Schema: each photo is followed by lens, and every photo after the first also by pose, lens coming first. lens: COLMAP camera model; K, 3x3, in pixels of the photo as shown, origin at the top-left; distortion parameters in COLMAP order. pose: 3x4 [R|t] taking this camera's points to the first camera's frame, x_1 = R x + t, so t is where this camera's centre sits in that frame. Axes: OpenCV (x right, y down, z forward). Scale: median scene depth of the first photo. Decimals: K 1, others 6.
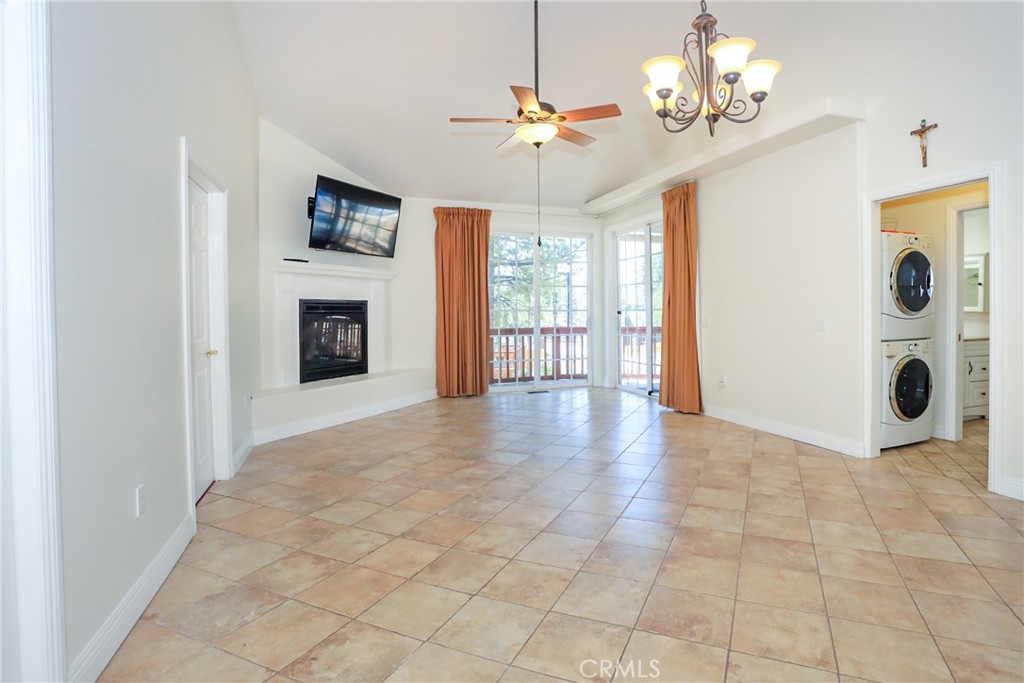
lens RADIAL K [[528.3, 0, 512.9], [0, 528.3, 314.3], [0, 0, 1]] dist [-0.068664, 0.000631]
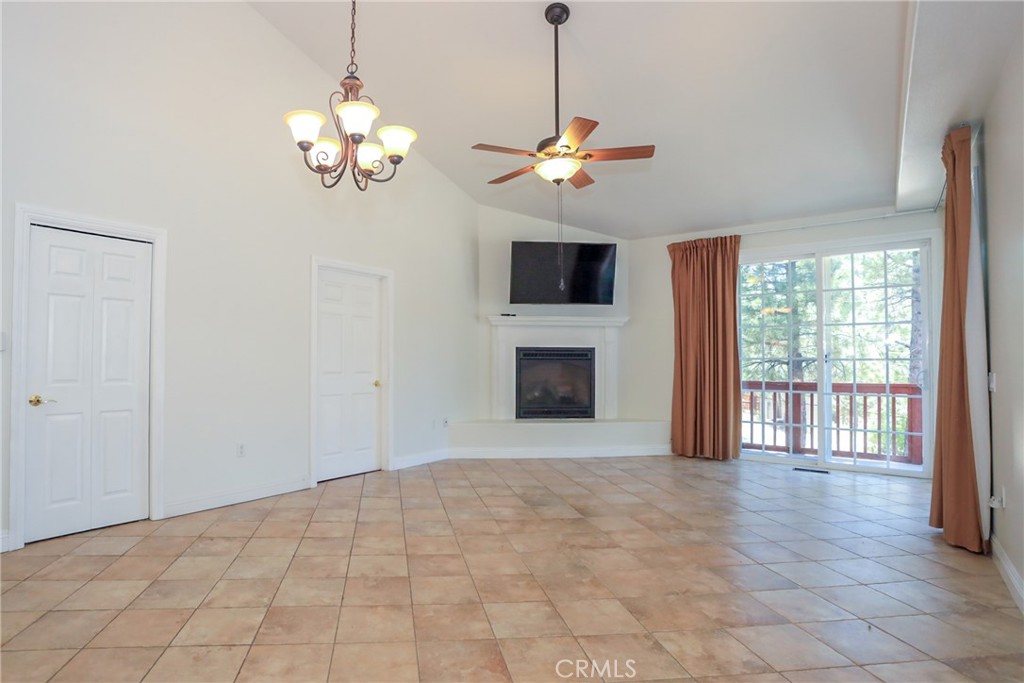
lens RADIAL K [[578.5, 0, 512.0], [0, 578.5, 341.5], [0, 0, 1]] dist [-0.078474, 0.000607]
pose [[0.482057, -0.020754, -0.875894, 0.637525], [-0.013247, 0.999432, -0.030972, -0.001082], [0.876040, 0.026533, 0.481509, 0.308549]]
